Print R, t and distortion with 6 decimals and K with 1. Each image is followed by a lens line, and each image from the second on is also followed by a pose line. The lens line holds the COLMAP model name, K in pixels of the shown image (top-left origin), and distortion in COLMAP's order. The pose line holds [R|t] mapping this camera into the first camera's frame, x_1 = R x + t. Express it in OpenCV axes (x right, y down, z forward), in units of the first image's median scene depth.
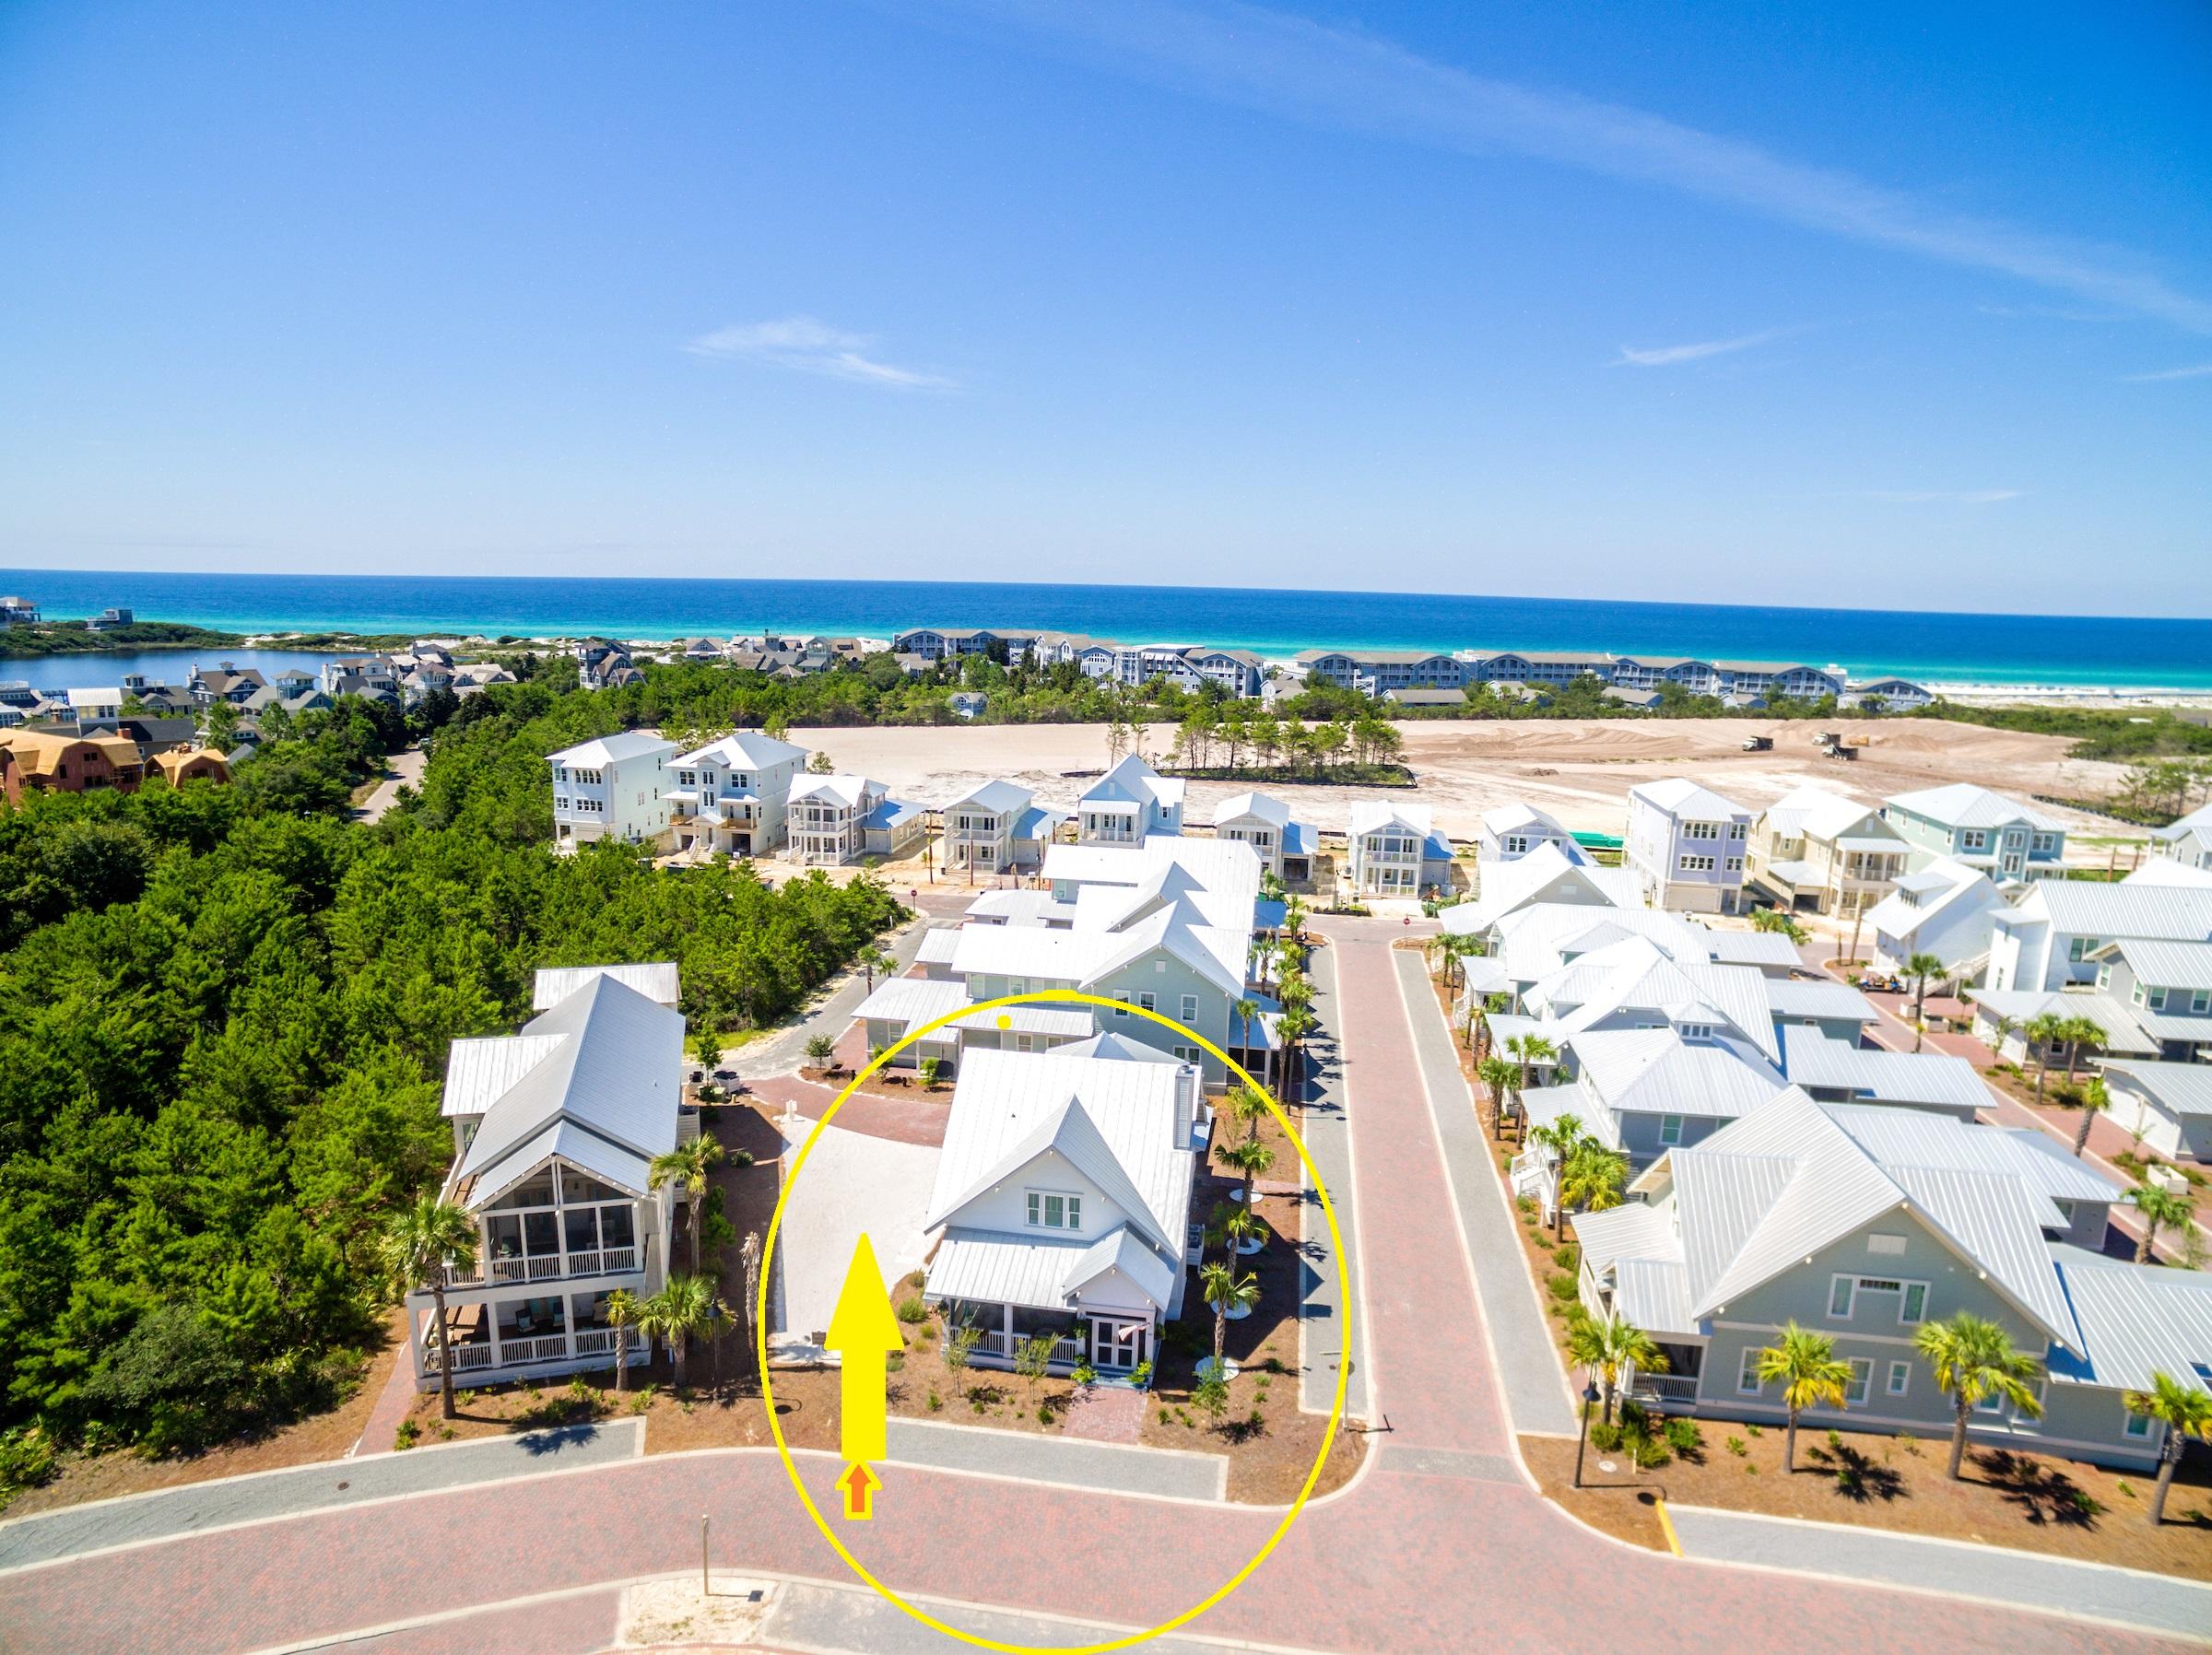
lens RADIAL K [[1277.3, 0, 1106.0], [0, 1277.3, 827.5], [0, 0, 1]] dist [-0.118372, 0.088904]
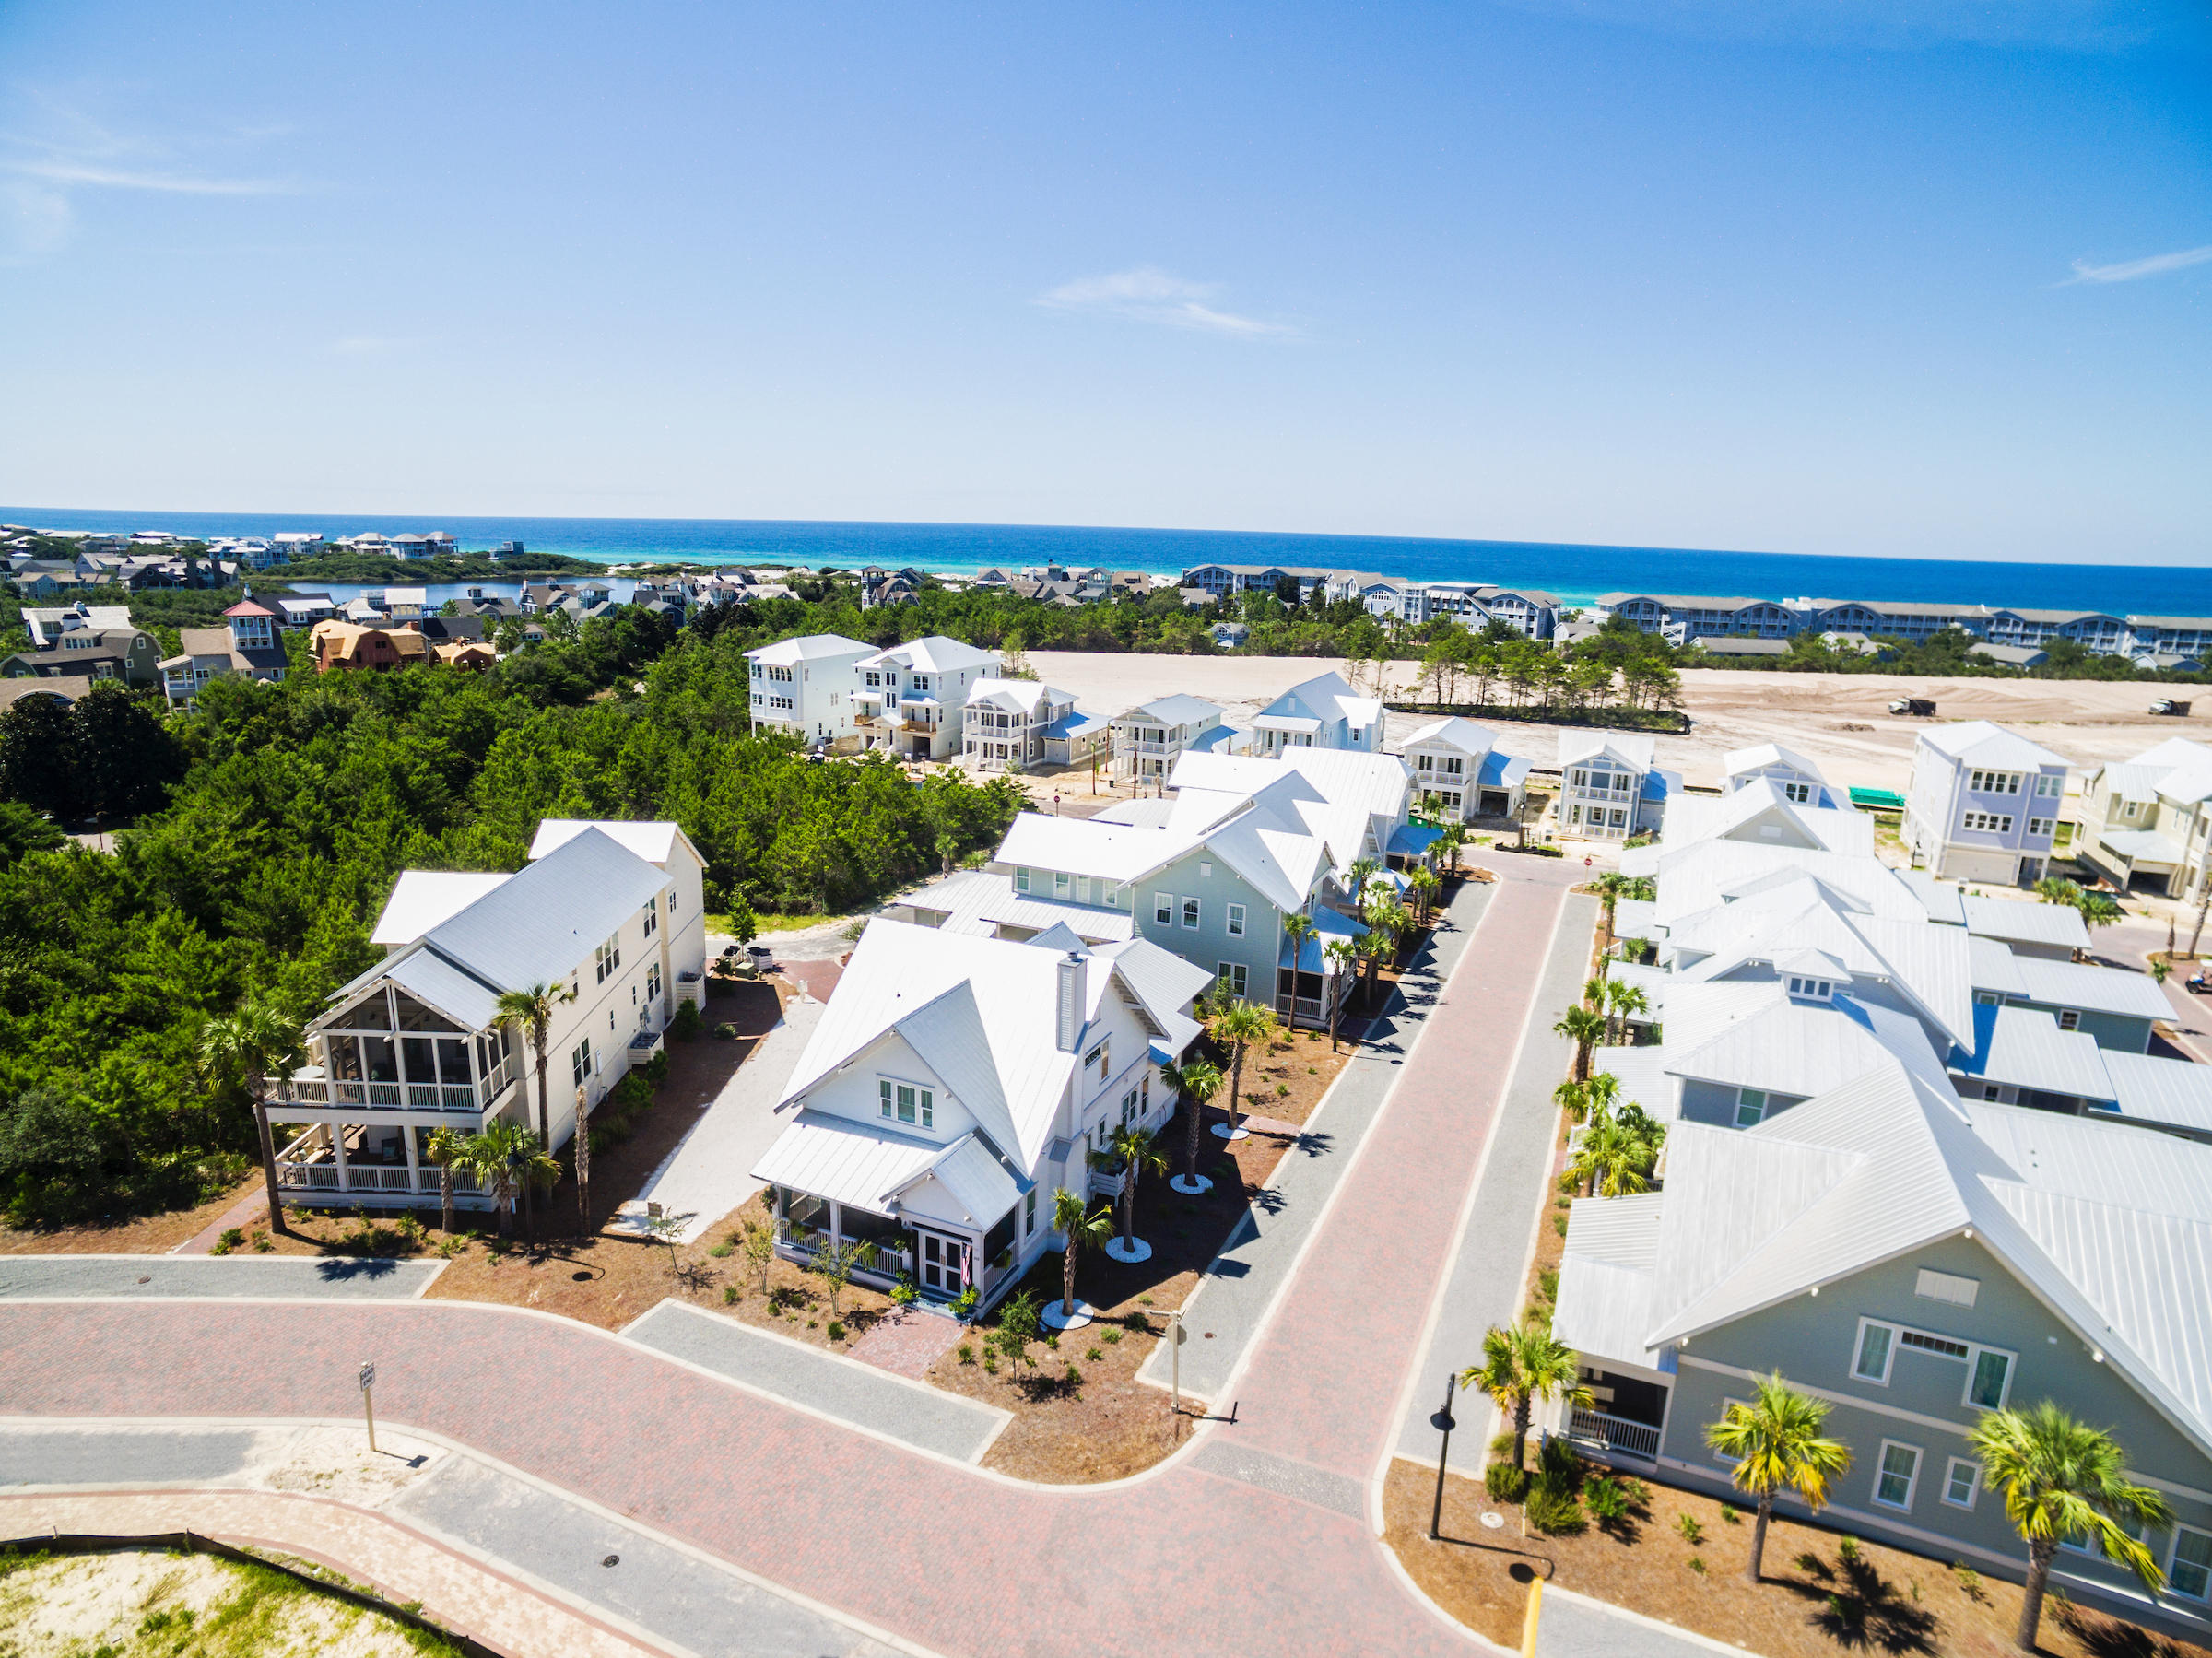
lens RADIAL K [[1277.4, 0, 1106.0], [0, 1277.4, 829.0], [0, 0, 1]] dist [-0.118372, 0.088904]
pose [[0.966047, 0.063198, -0.250517, 0.176613], [-0.053689, 0.997560, 0.044620, 0.041178], [0.252725, -0.029656, 0.967083, 0.118822]]
